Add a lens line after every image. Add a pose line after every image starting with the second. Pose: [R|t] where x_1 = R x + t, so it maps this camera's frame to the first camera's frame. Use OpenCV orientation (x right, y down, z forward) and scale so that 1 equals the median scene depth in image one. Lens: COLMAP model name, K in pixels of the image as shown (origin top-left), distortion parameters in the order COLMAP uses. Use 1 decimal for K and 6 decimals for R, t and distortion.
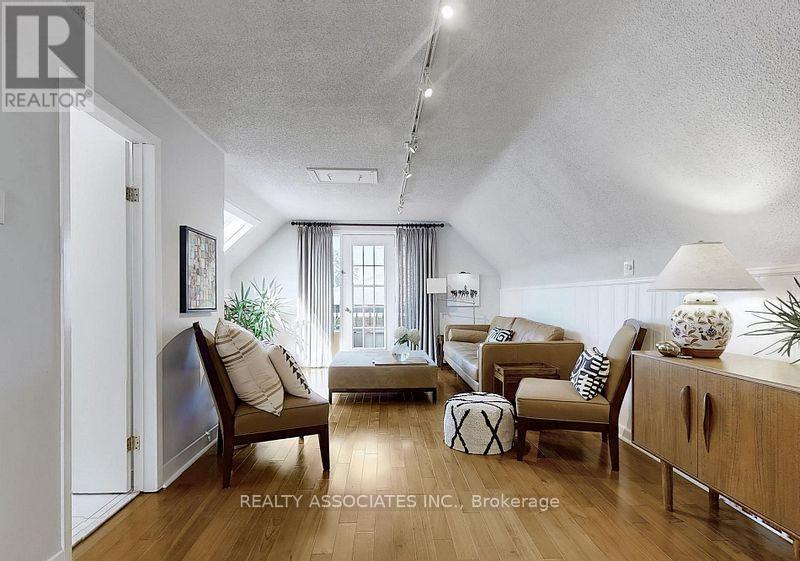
lens RADIAL K [[348.7, 0, 397.4], [0, 348.7, 303.0], [0, 0, 1]] dist [-0.002820, -0.000648]
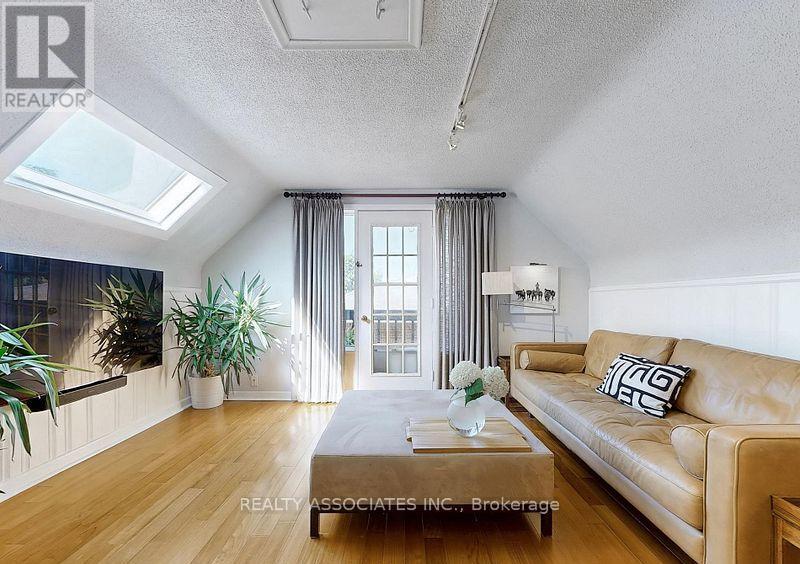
lens RADIAL K [[348.7, 0, 397.4], [0, 348.7, 304.5], [0, 0, 1]] dist [-0.002820, -0.000648]
pose [[0.997594, 0.000205, -0.069321, -0.030593], [-0.000638, 0.999980, -0.006225, -0.004514], [0.069319, 0.006254, 0.997575, 0.314212]]
